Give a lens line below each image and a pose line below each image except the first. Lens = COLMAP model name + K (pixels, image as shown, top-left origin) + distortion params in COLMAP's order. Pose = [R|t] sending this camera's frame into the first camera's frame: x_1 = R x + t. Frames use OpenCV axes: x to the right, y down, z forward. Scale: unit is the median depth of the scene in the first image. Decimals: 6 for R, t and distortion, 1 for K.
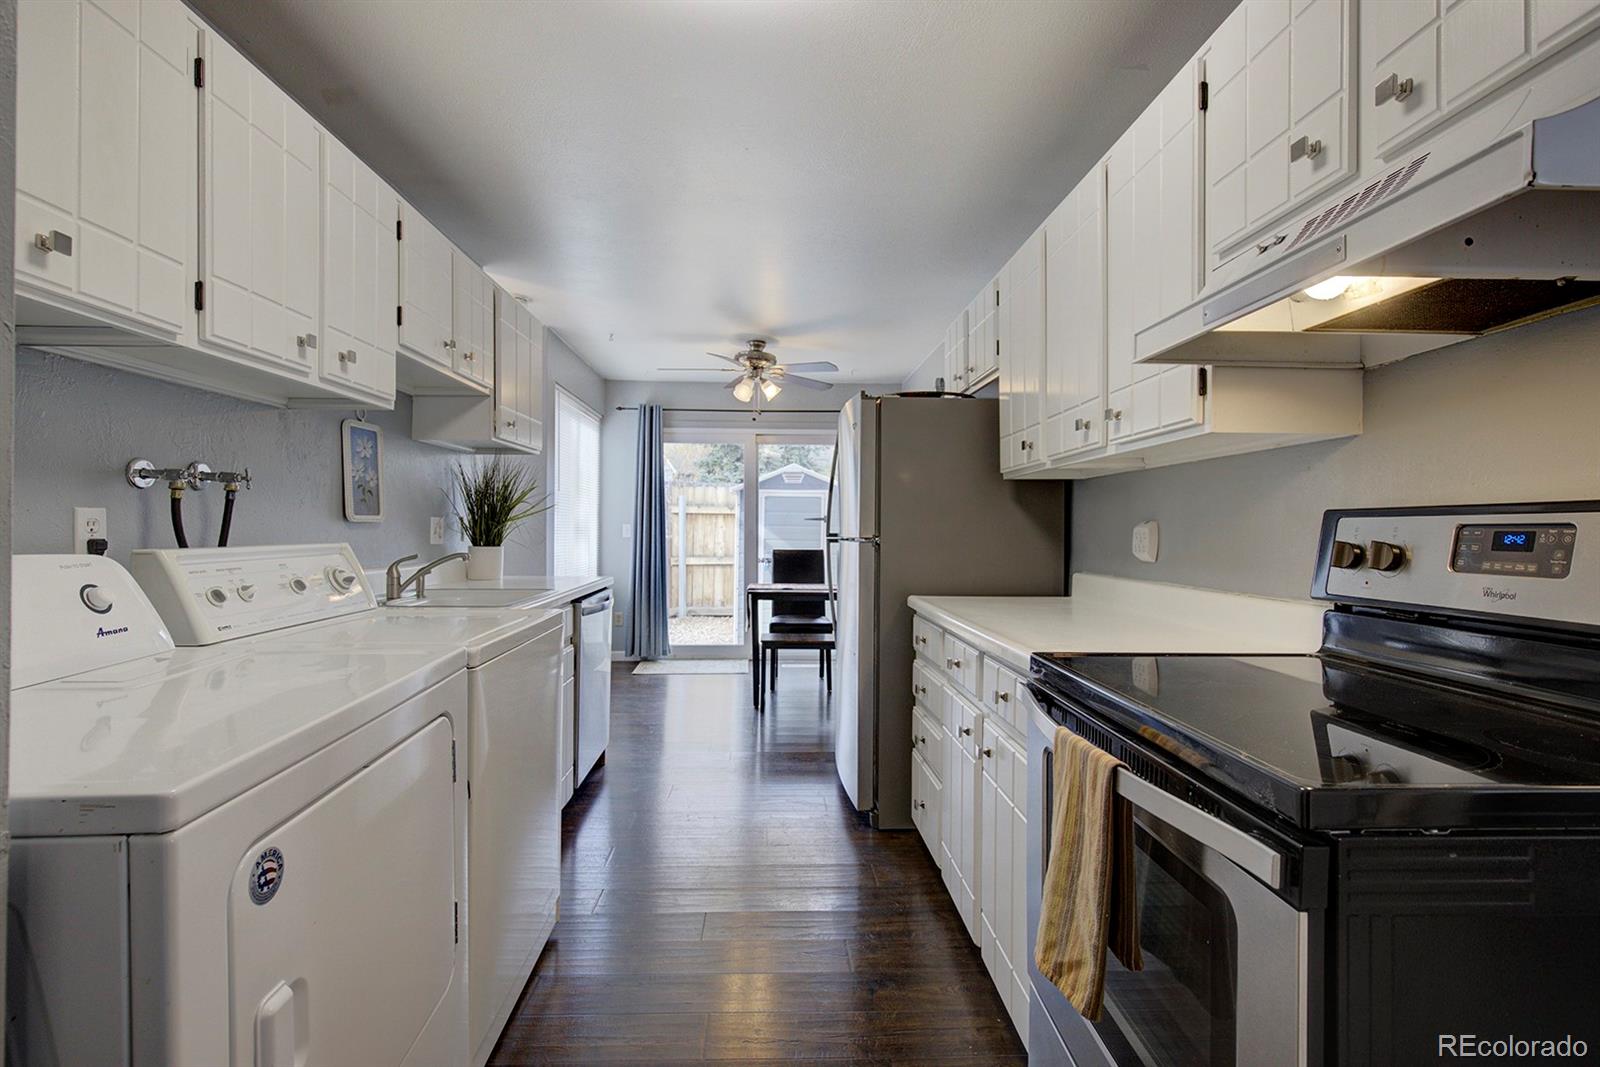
lens RADIAL K [[739.3, 0, 812.1], [0, 739.3, 527.8], [0, 0, 1]] dist [0.004360, 0.000927]
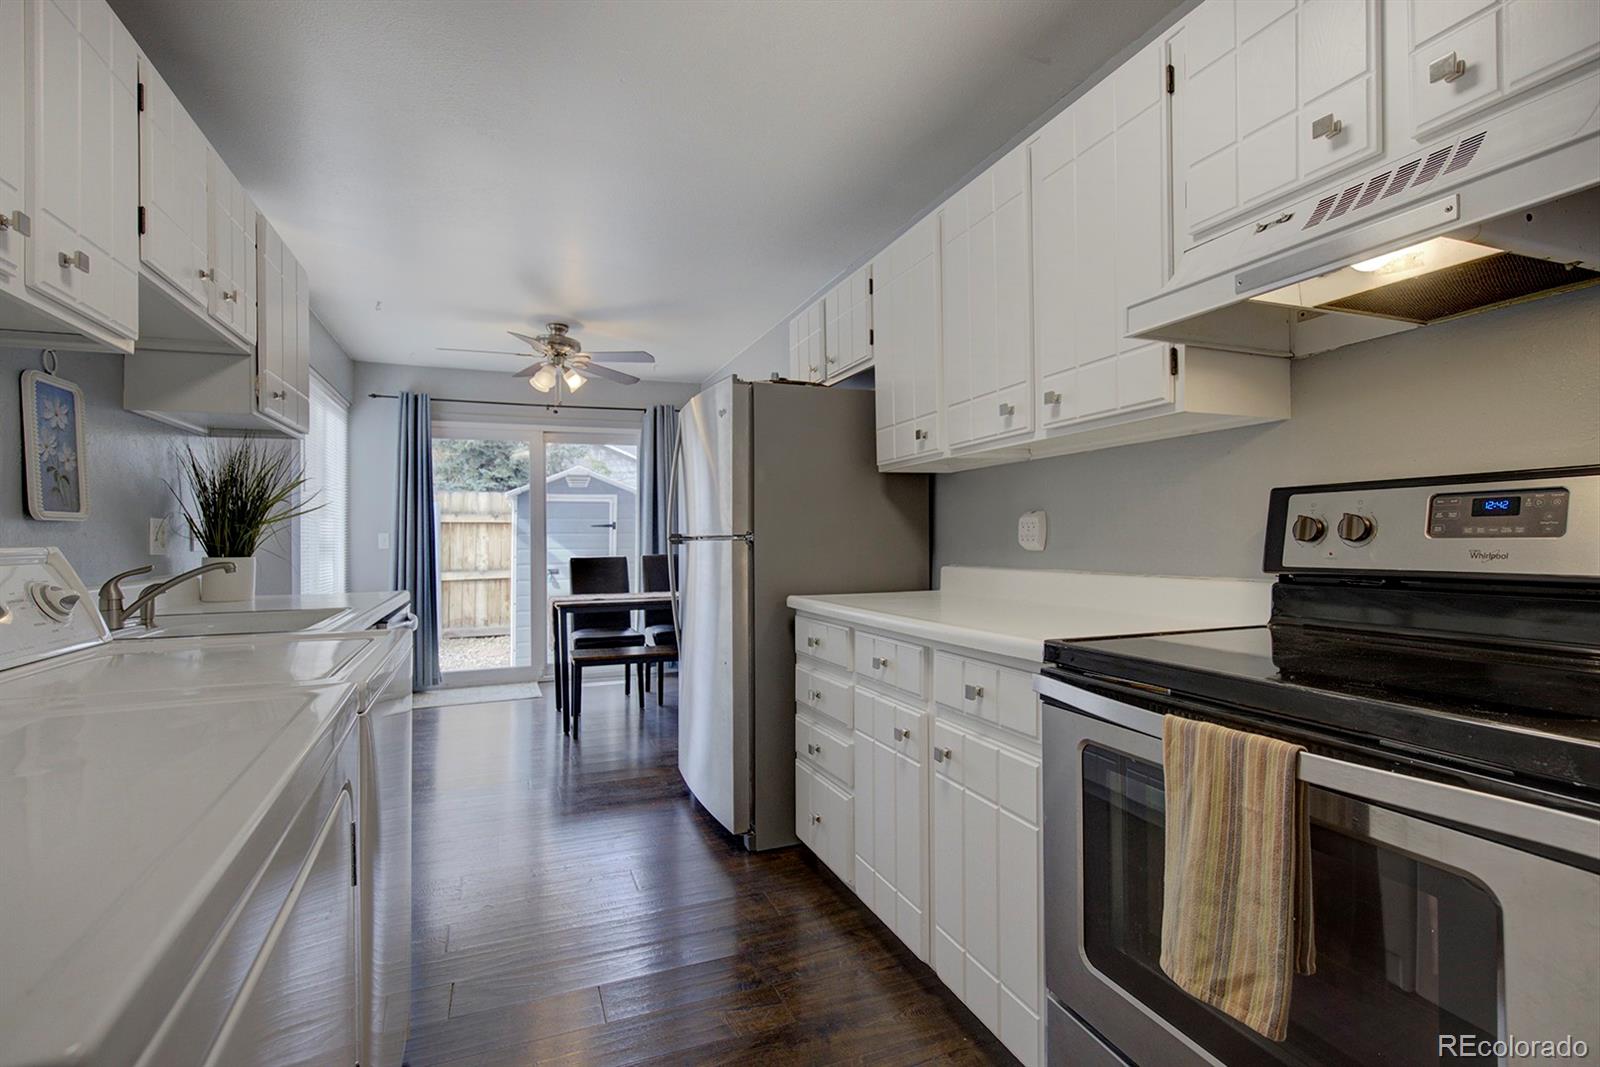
lens RADIAL K [[739.3, 0, 807.3], [0, 739.3, 529.1], [0, 0, 1]] dist [0.004360, 0.000927]
pose [[0.948107, -0.014755, 0.317608, -0.166623], [0.018458, 0.999792, -0.008652, 0.018881], [-0.317414, 0.014066, 0.948183, 0.126192]]
